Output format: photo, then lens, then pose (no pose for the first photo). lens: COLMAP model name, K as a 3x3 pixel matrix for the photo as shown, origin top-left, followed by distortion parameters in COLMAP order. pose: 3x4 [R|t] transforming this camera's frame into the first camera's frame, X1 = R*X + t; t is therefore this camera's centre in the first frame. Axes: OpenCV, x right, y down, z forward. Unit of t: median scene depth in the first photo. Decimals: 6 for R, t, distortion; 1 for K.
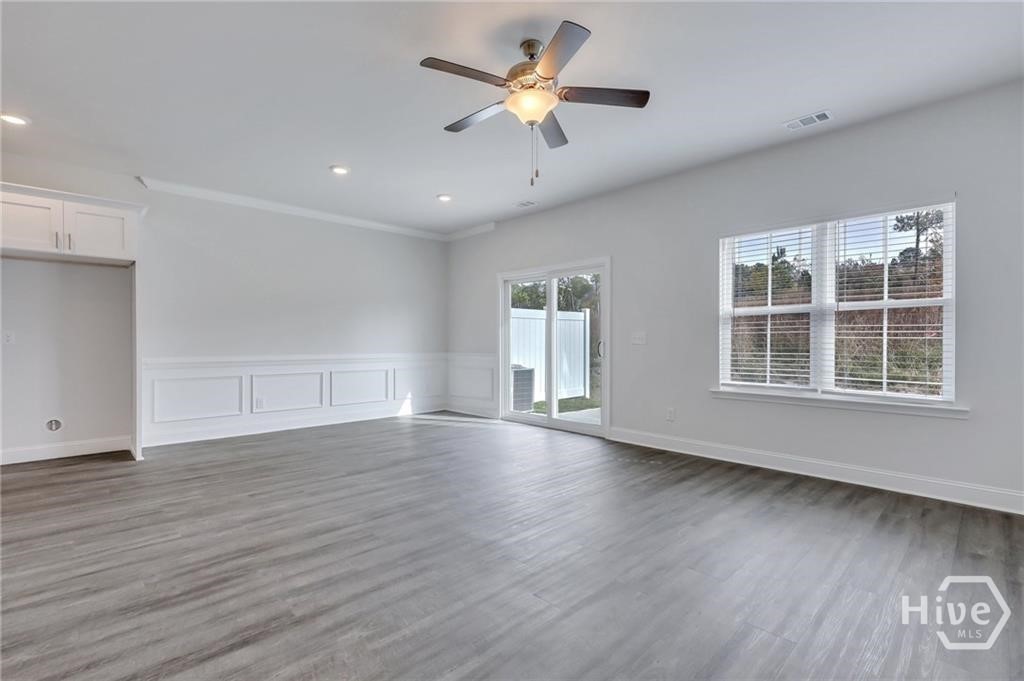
lens RADIAL K [[465.8, 0, 515.7], [0, 465.8, 345.1], [0, 0, 1]] dist [-0.000784, 0.000694]
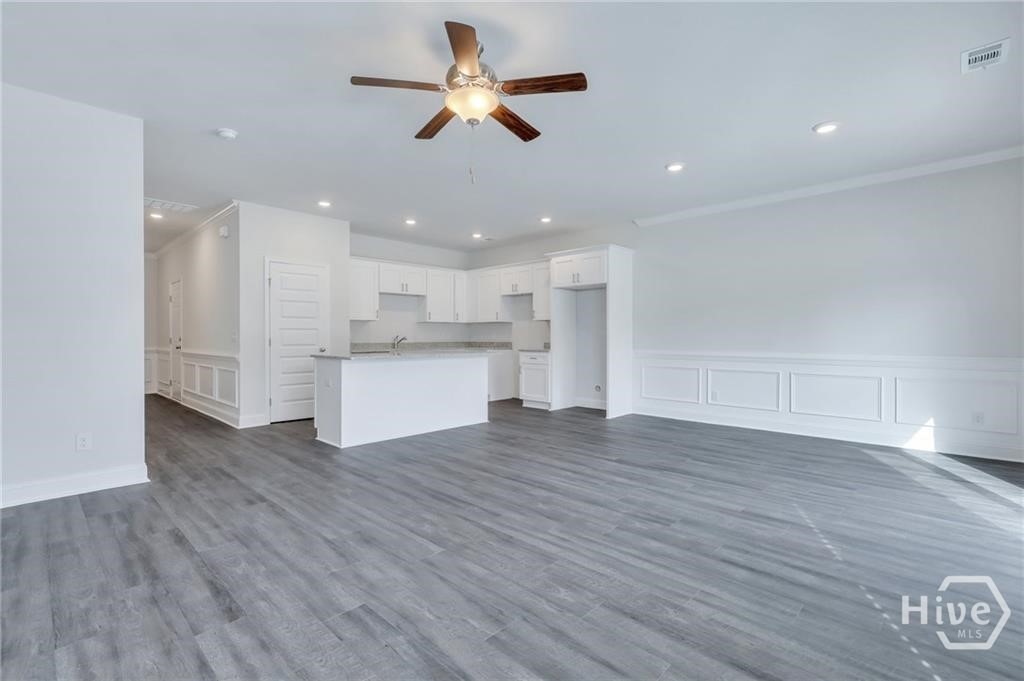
lens RADIAL K [[465.8, 0, 511.6], [0, 465.8, 339.4], [0, 0, 1]] dist [-0.000784, 0.000694]
pose [[0.030798, 0.004566, -0.999515, 0.715489], [-0.007317, 0.999964, 0.004343, -0.007302], [0.999499, 0.007180, 0.030831, 0.721339]]
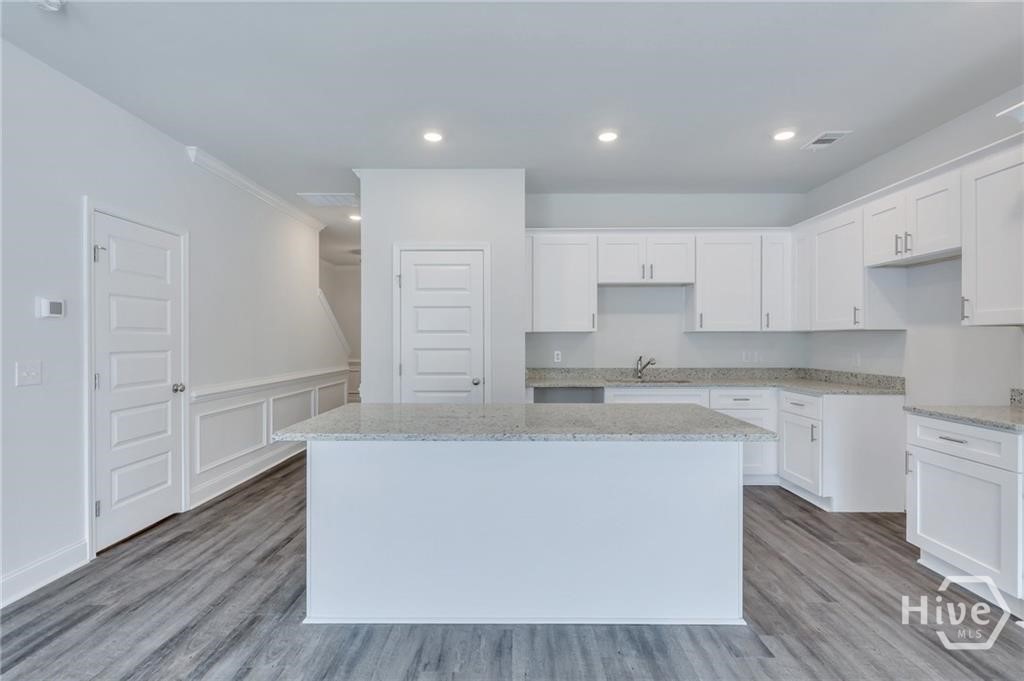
lens RADIAL K [[465.8, 0, 511.0], [0, 465.8, 341.2], [0, 0, 1]] dist [-0.000784, 0.000694]
pose [[-0.706107, 0.003071, -0.708099, -0.273819], [-0.005205, 0.999941, 0.009527, -0.059454], [0.708086, 0.010413, -0.706049, 0.885357]]
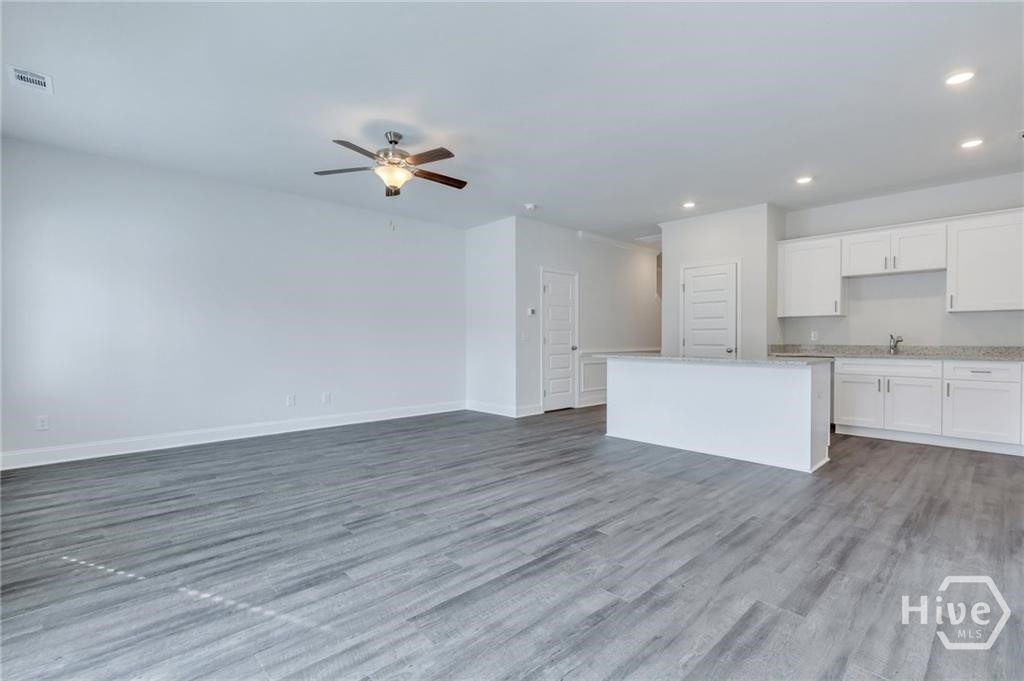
lens RADIAL K [[465.8, 0, 517.7], [0, 465.8, 344.2], [0, 0, 1]] dist [-0.000784, 0.000694]
pose [[-0.999902, -0.000316, 0.013998, -0.254213], [-0.000036, 0.999800, 0.019999, -0.011788], [-0.014002, 0.019997, -0.999702, 1.678765]]
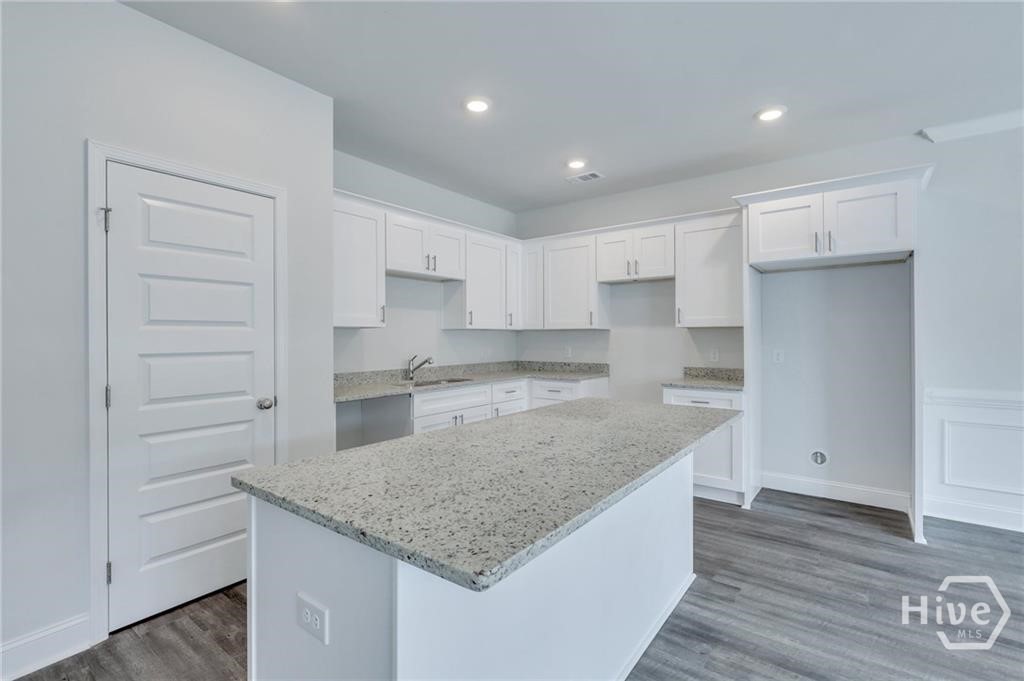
lens RADIAL K [[465.8, 0, 516.8], [0, 465.8, 335.7], [0, 0, 1]] dist [-0.000784, 0.000694]
pose [[0.156015, -0.003574, -0.987748, -0.252878], [-0.005335, 0.999976, -0.004461, -0.053304], [0.987740, 0.005966, 0.155992, 0.348127]]
